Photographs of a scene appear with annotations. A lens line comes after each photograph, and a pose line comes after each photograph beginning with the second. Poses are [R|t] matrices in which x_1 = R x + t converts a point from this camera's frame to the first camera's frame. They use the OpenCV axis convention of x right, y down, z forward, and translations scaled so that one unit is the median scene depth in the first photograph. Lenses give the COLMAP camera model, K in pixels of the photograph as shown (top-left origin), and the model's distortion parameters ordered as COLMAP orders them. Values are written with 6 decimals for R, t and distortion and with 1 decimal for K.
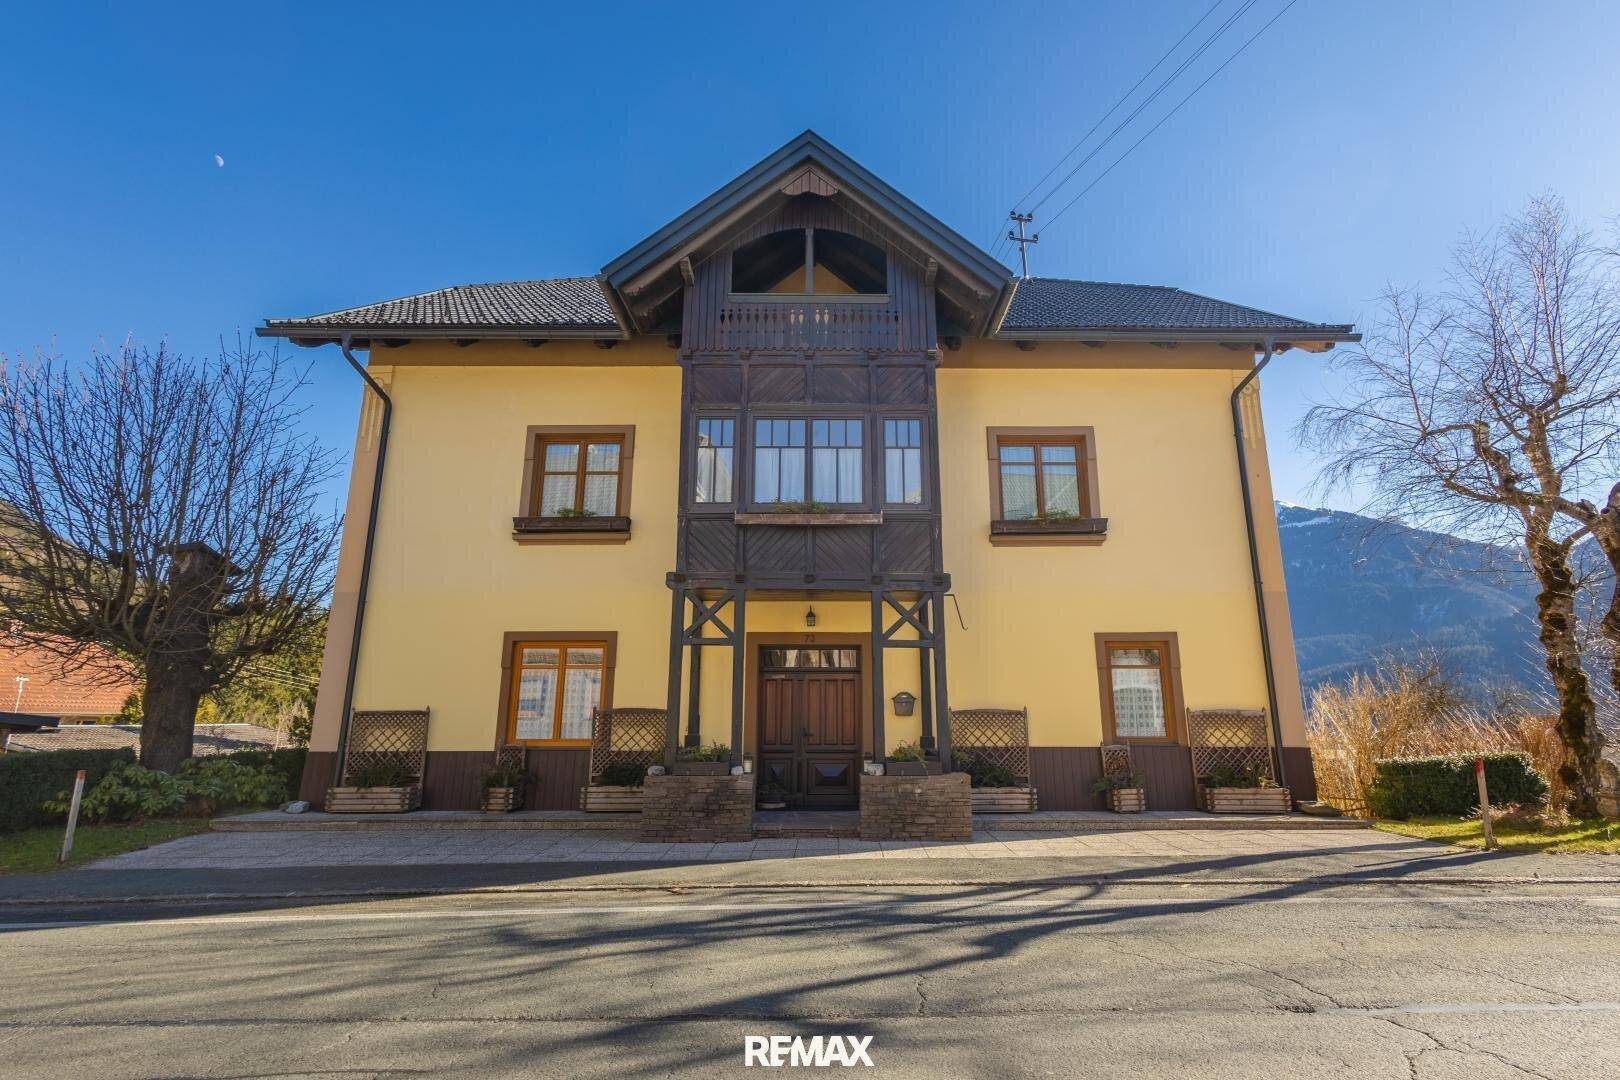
lens RADIAL K [[797.1, 0, 810.0], [0, 797.1, 540.0], [0, 0, 1]] dist [0.005717, 0.000996]
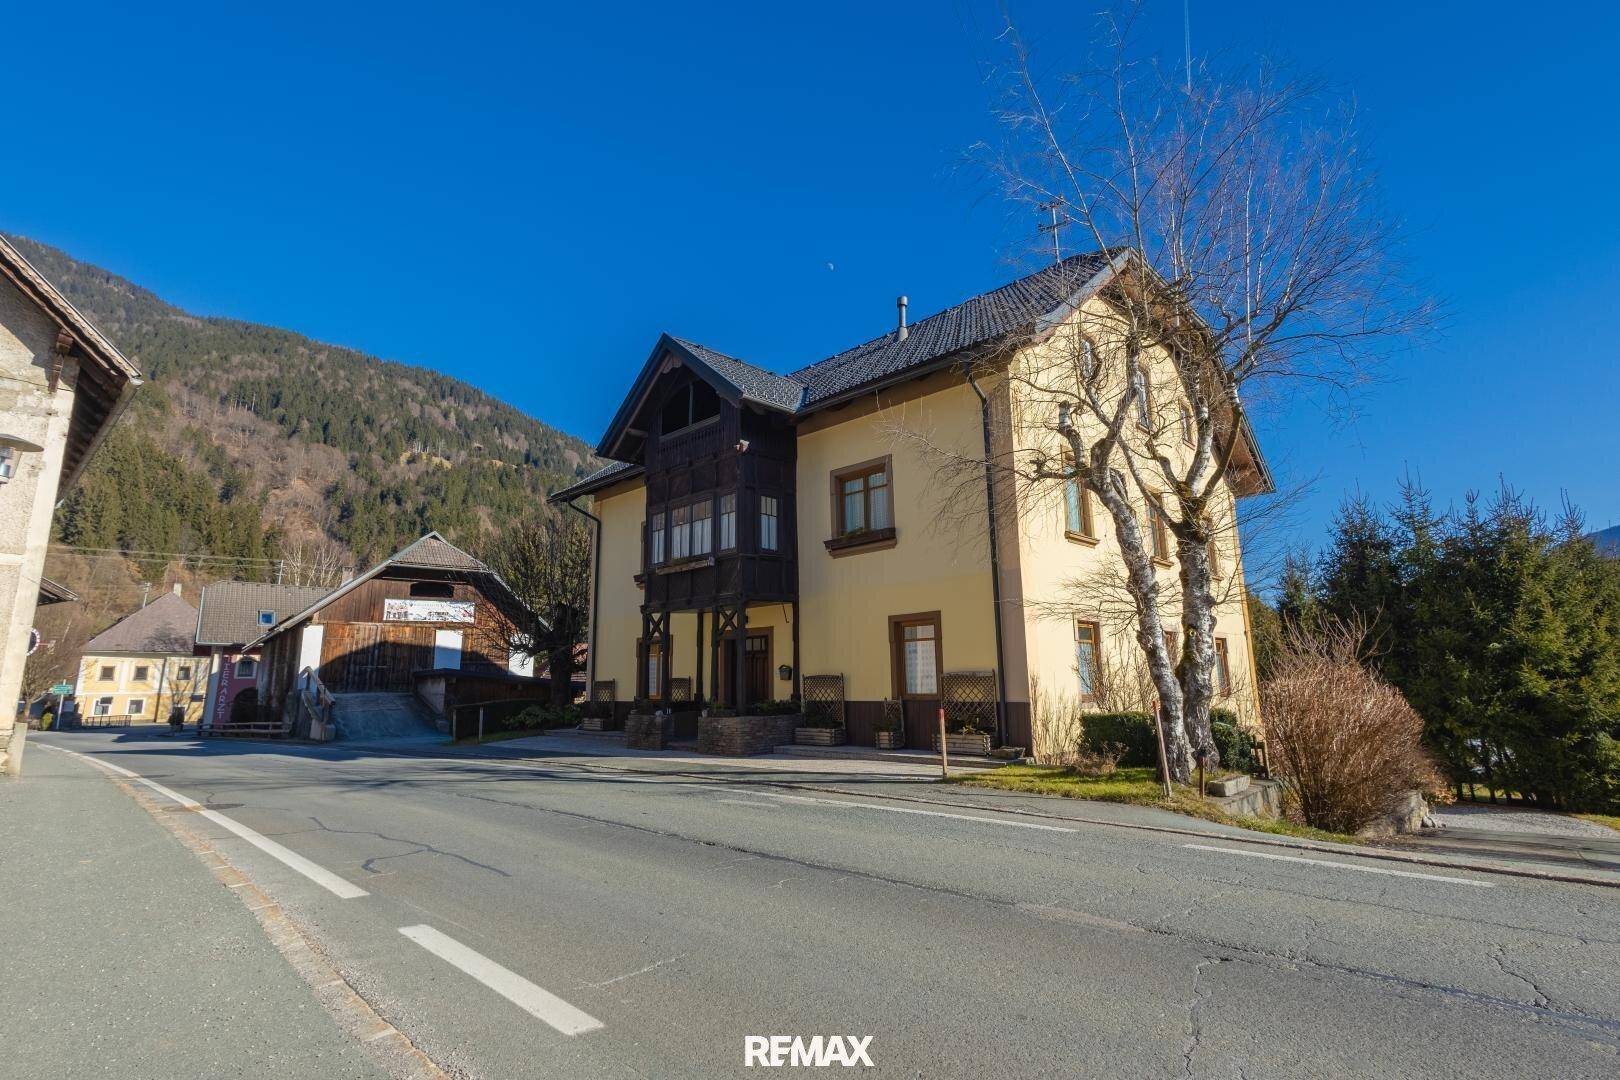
lens RADIAL K [[761.8, 0, 810.0], [0, 761.8, 540.0], [0, 0, 1]] dist [0.005666, 0.000359]
pose [[0.714799, -0.139343, -0.685307, 1.177435], [0.168395, 0.985409, -0.024721, 0.001947], [0.678753, -0.097732, 0.727834, 0.005538]]
